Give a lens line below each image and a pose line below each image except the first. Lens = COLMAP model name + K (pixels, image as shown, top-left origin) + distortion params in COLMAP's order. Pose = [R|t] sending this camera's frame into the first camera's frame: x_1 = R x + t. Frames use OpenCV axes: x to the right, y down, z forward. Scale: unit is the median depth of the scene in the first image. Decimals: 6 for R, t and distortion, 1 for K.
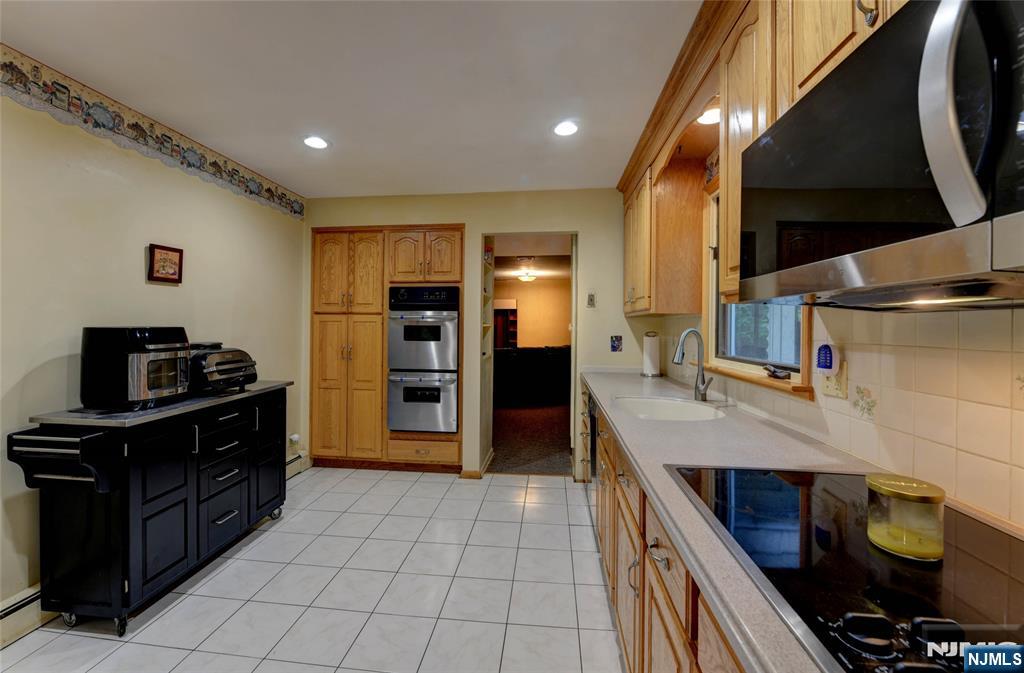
lens RADIAL K [[416.8, 0, 506.0], [0, 416.8, 325.8], [0, 0, 1]] dist [-0.002695, -0.000325]
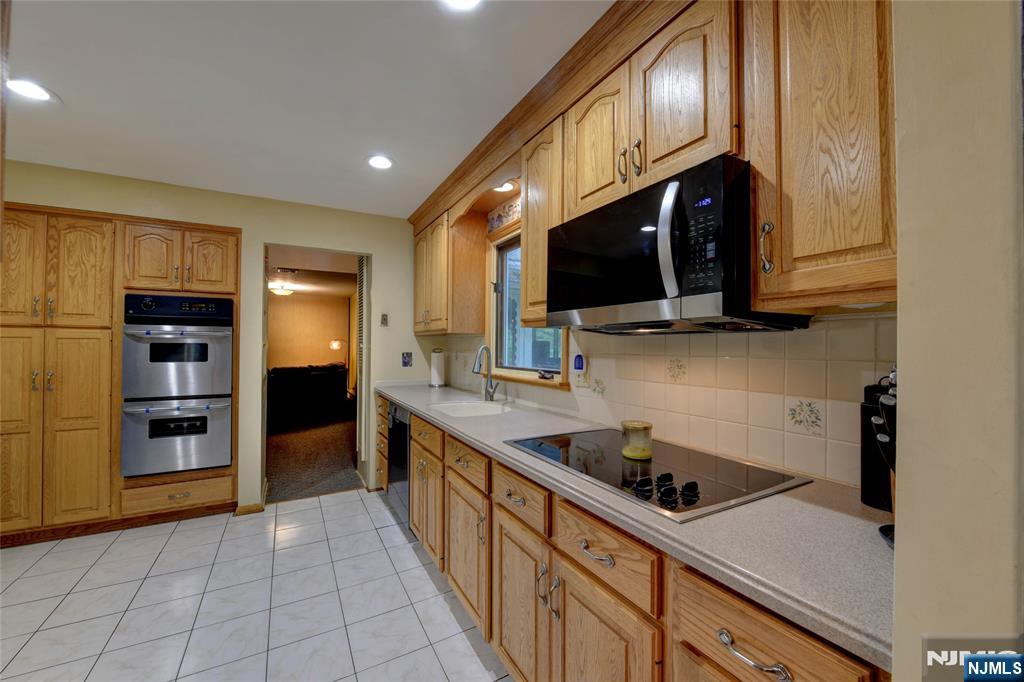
lens RADIAL K [[403.3, 0, 517.4], [0, 403.3, 343.3], [0, 0, 1]] dist [-0.000723, -0.000235]
pose [[0.809086, -0.000187, 0.587691, -0.128534], [0.001089, 0.999999, -0.001181, 0.001375], [-0.587690, 0.001596, 0.809085, -0.043468]]
